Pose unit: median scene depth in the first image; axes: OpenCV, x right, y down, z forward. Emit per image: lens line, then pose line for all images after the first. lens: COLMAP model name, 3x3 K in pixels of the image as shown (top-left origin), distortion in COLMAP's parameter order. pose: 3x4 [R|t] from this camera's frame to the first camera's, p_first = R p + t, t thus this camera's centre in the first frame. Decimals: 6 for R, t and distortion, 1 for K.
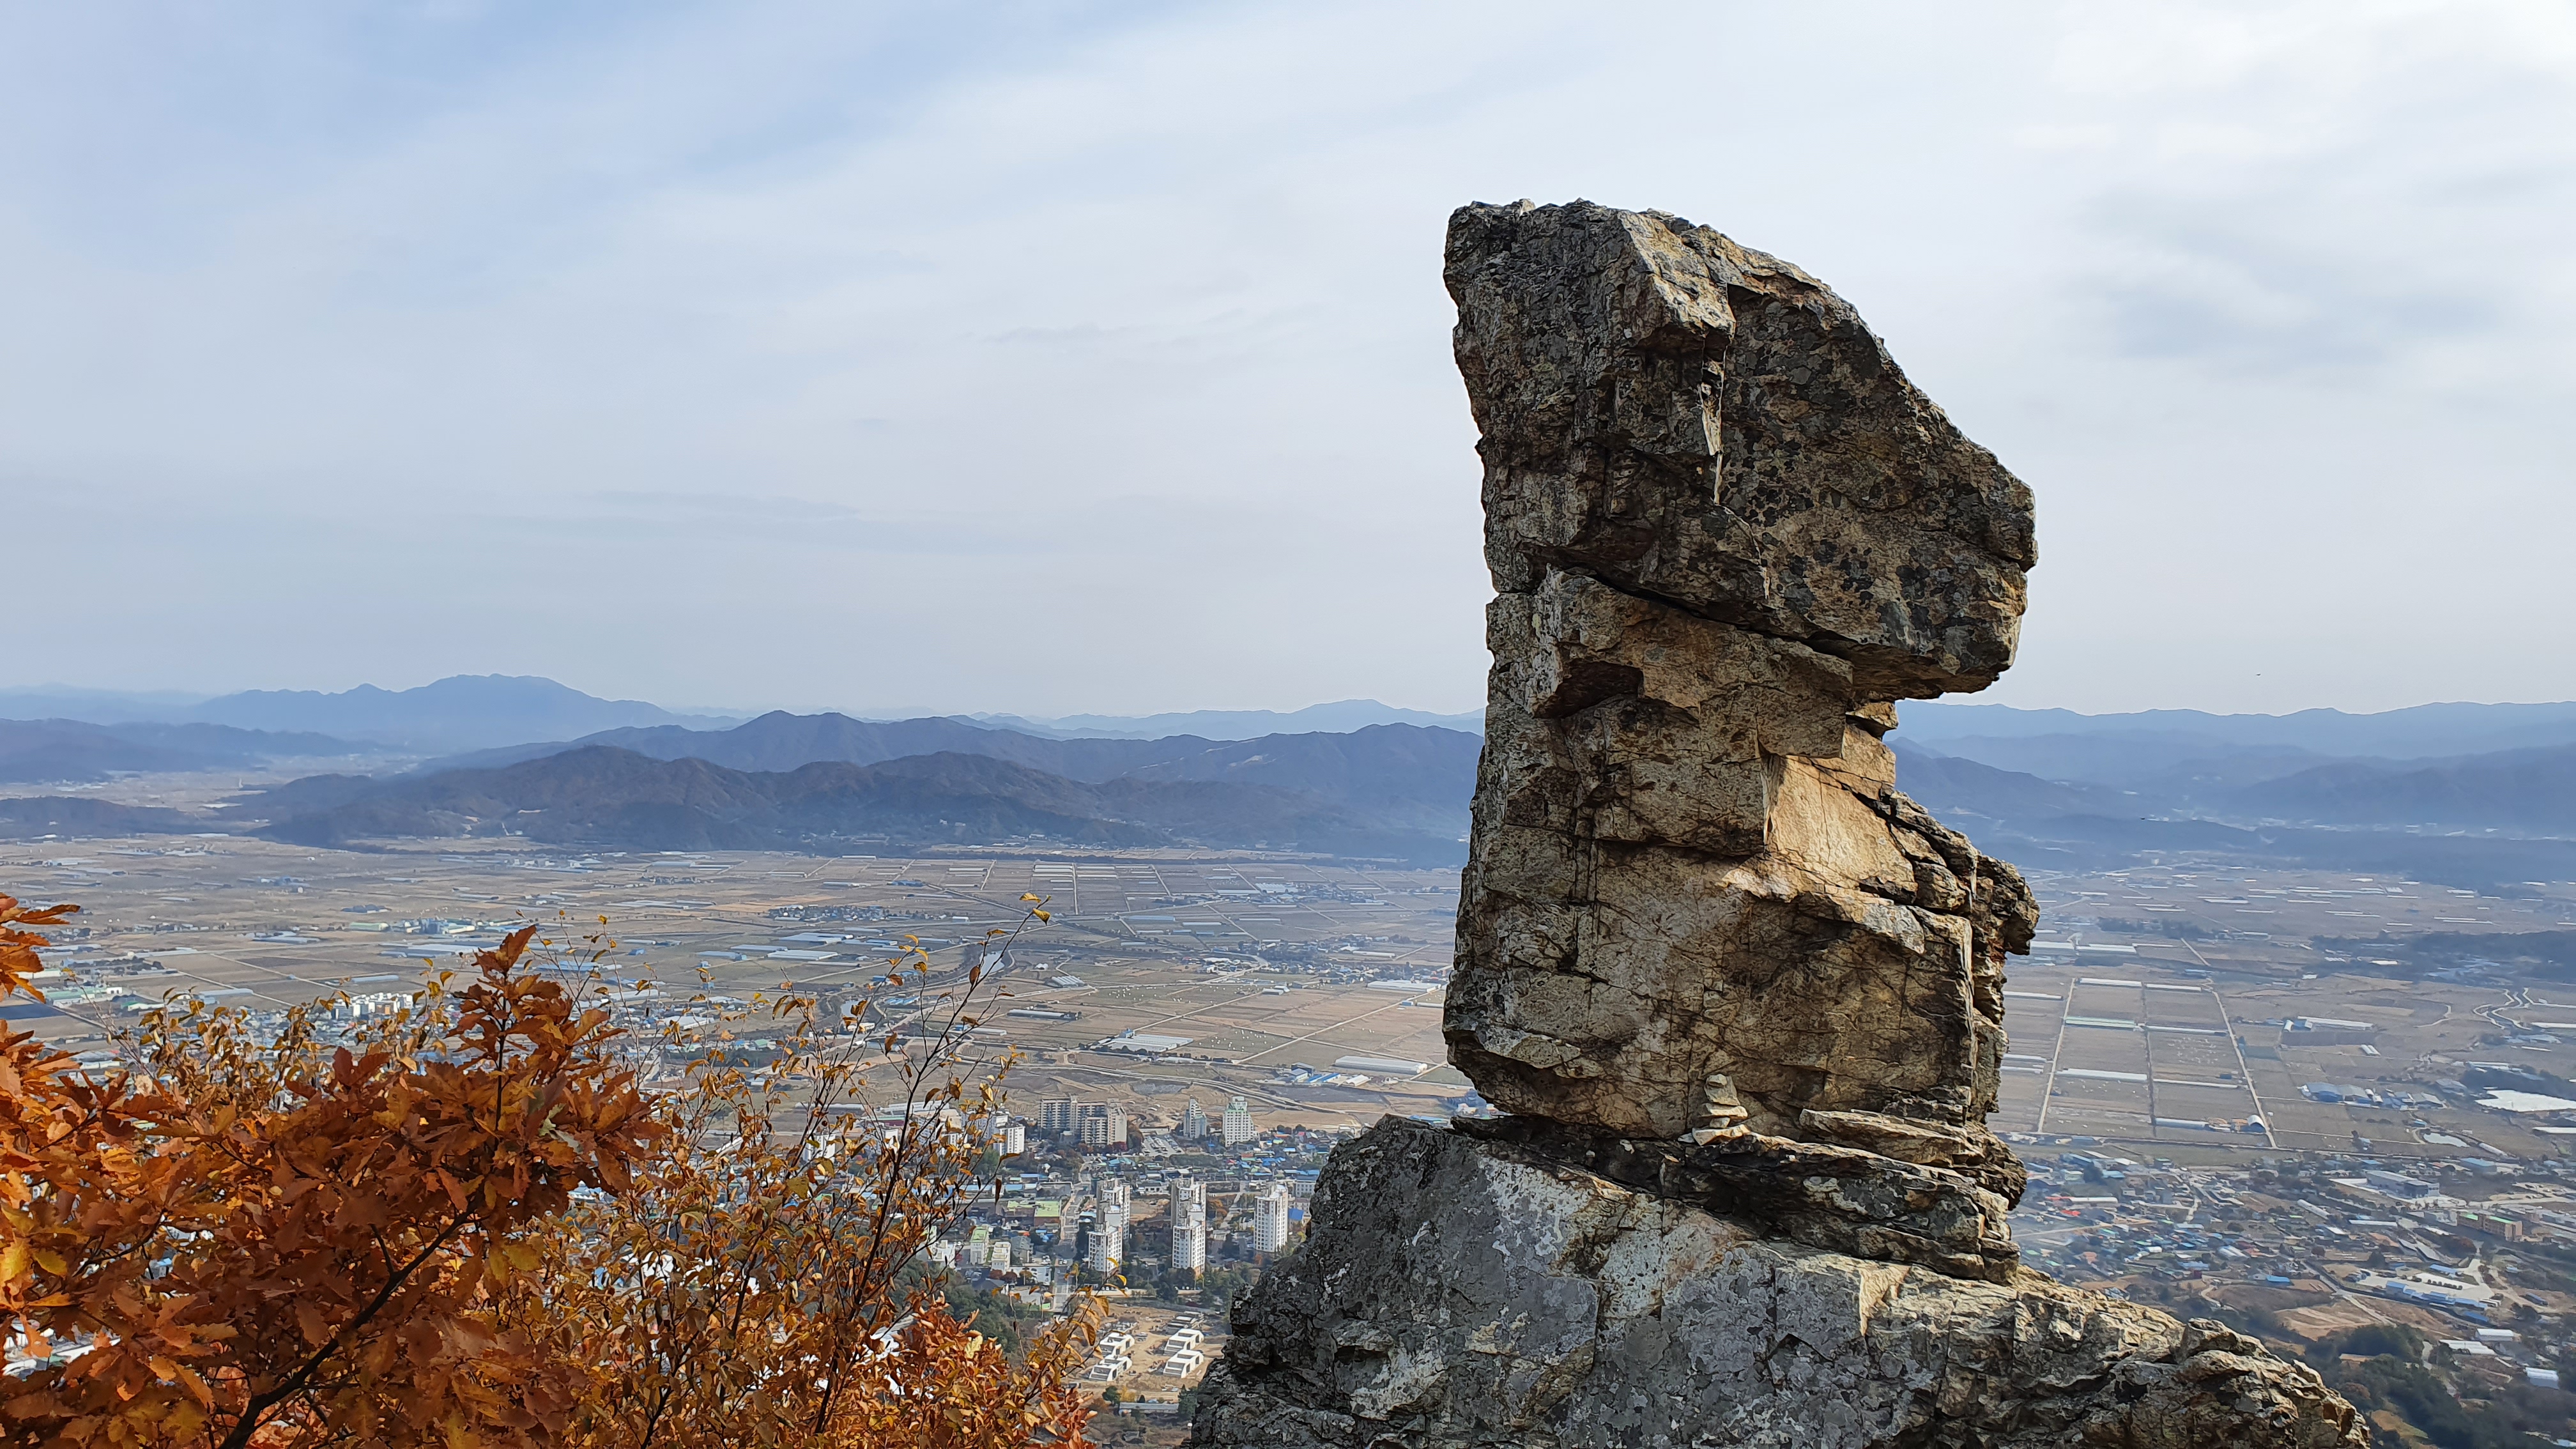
lens RADIAL K [[2058.9, 0, 1293.9], [0, 2058.9, 736.7], [0, 0, 1]] dist [0.174203, -0.001679]
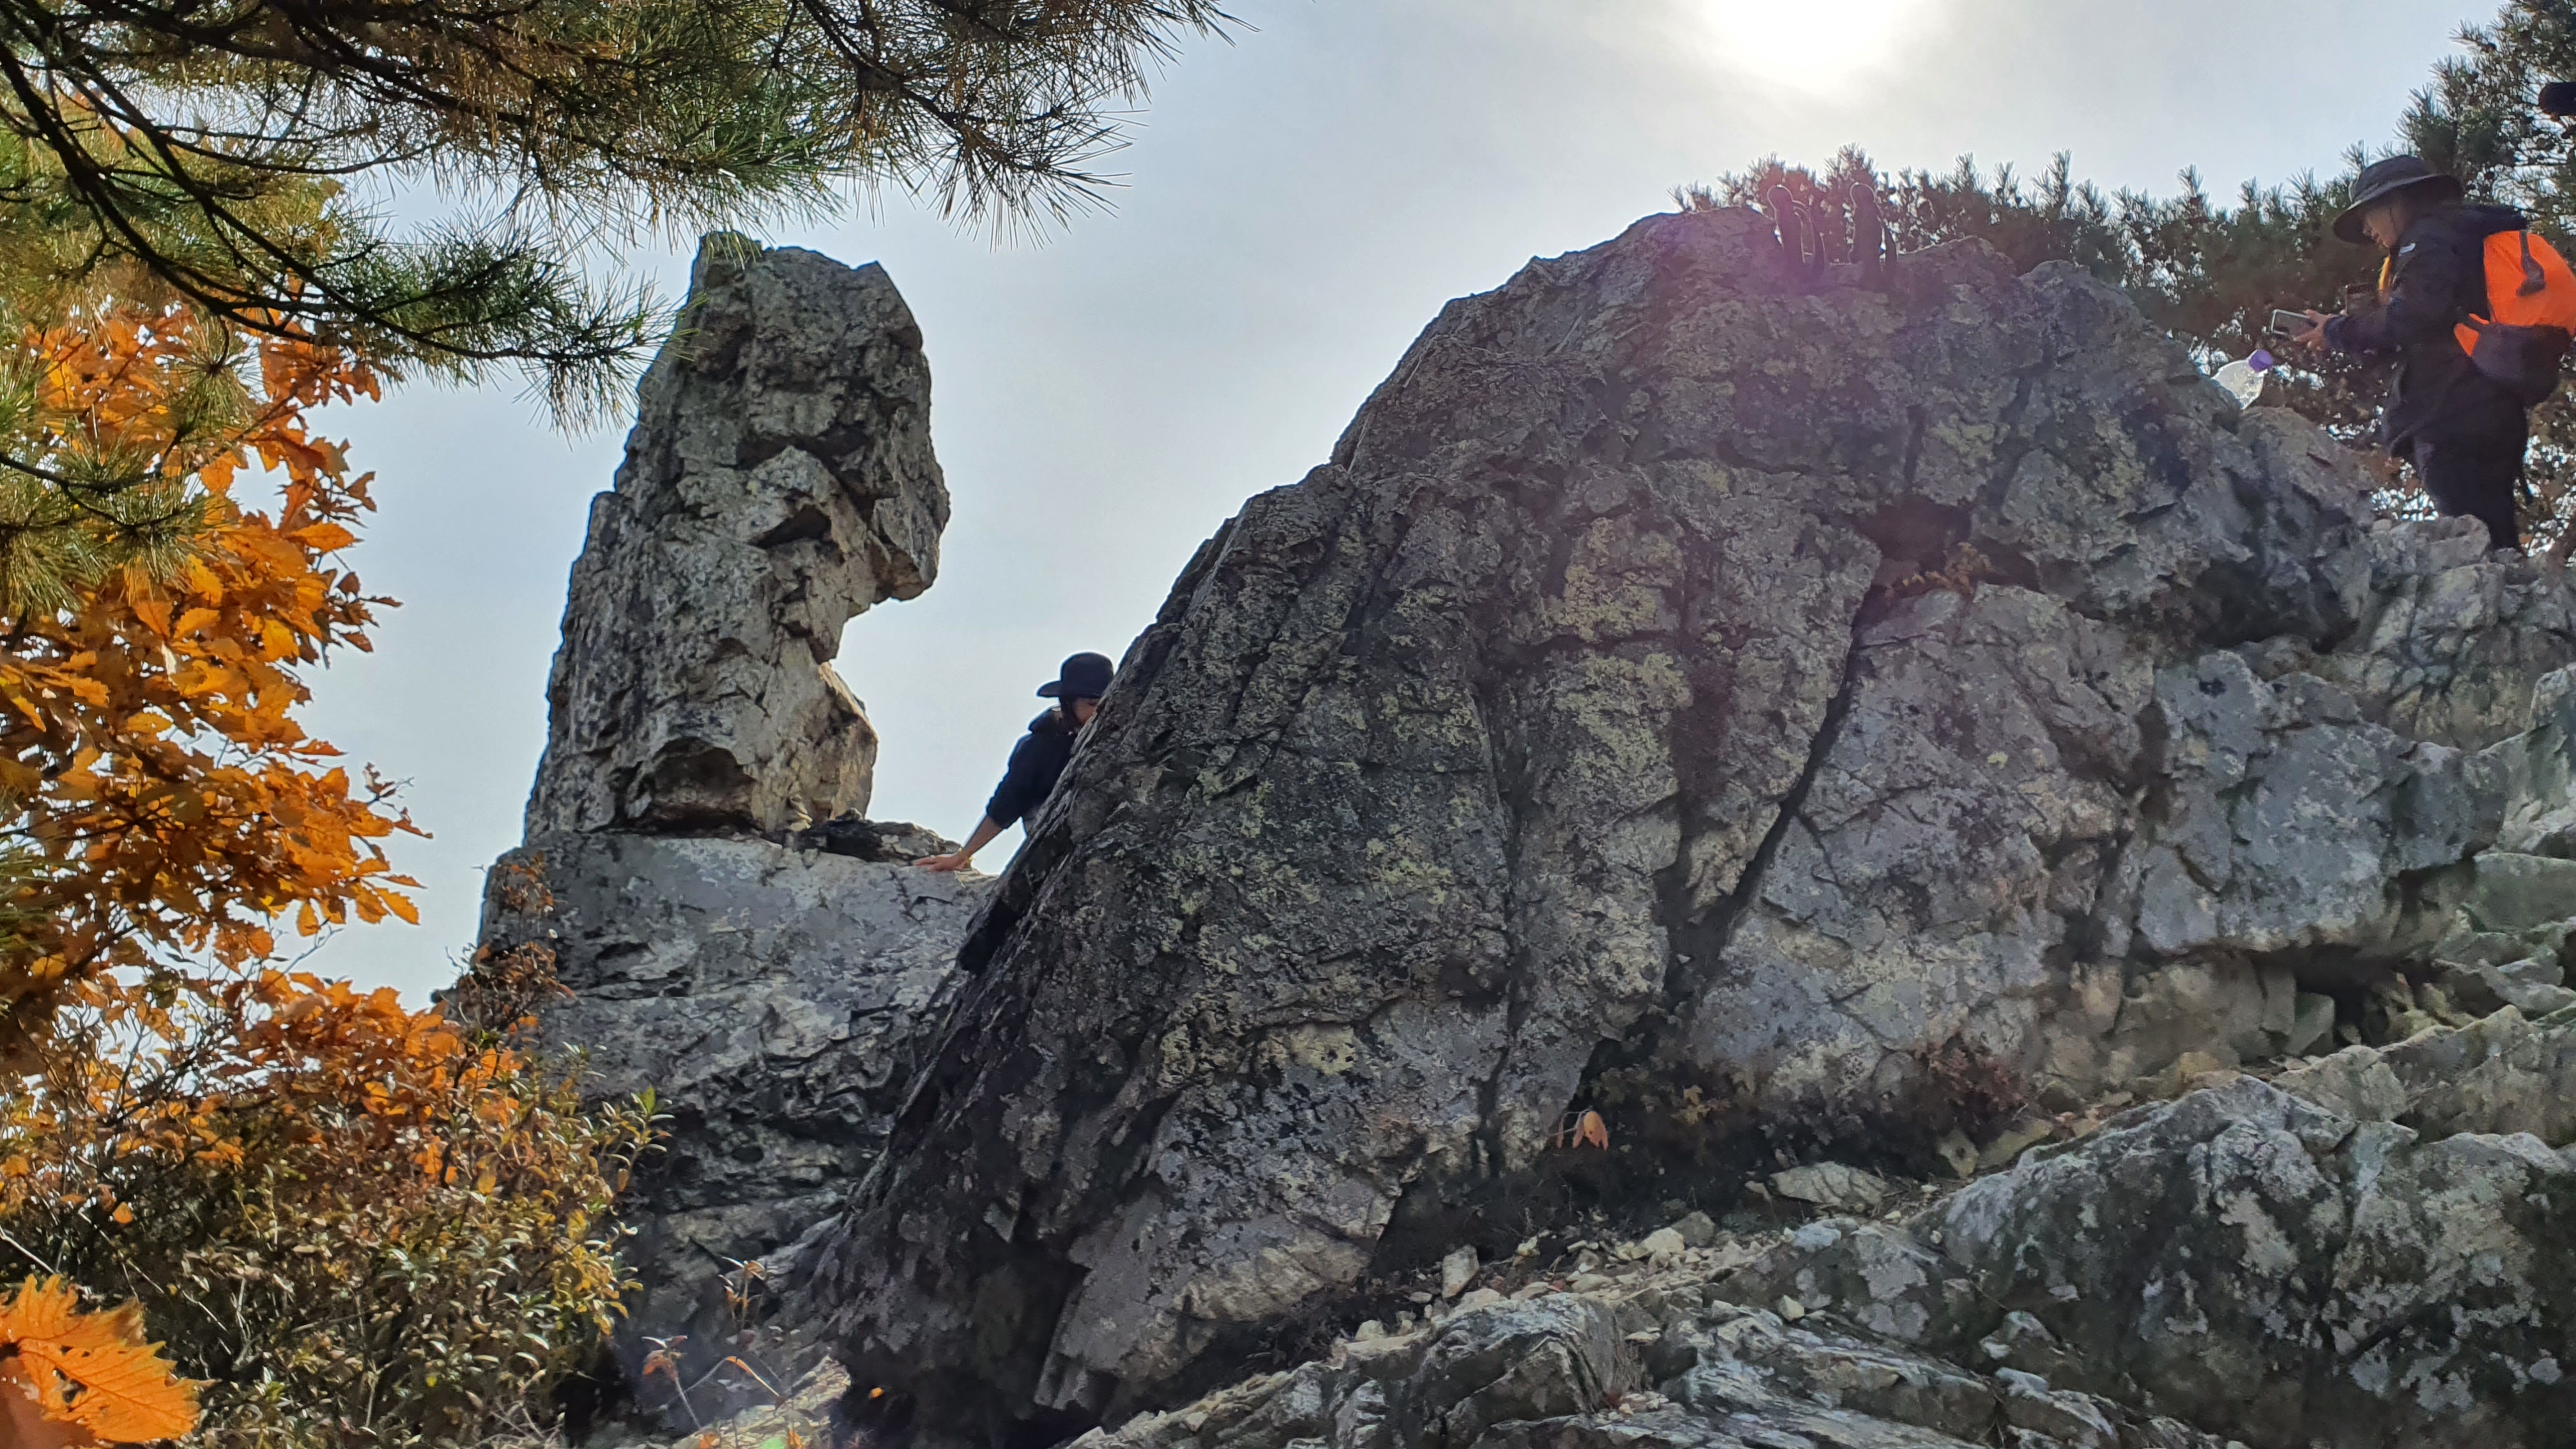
lens RADIAL K [[2058.9, 0, 1286.4], [0, 2058.9, 717.3], [0, 0, 1]] dist [0.174203, -0.001679]
pose [[0.453843, 0.194660, 0.869560, -1.085069], [0.058212, 0.967286, -0.246919, 0.550837], [-0.889178, 0.162682, 0.427664, -0.025733]]
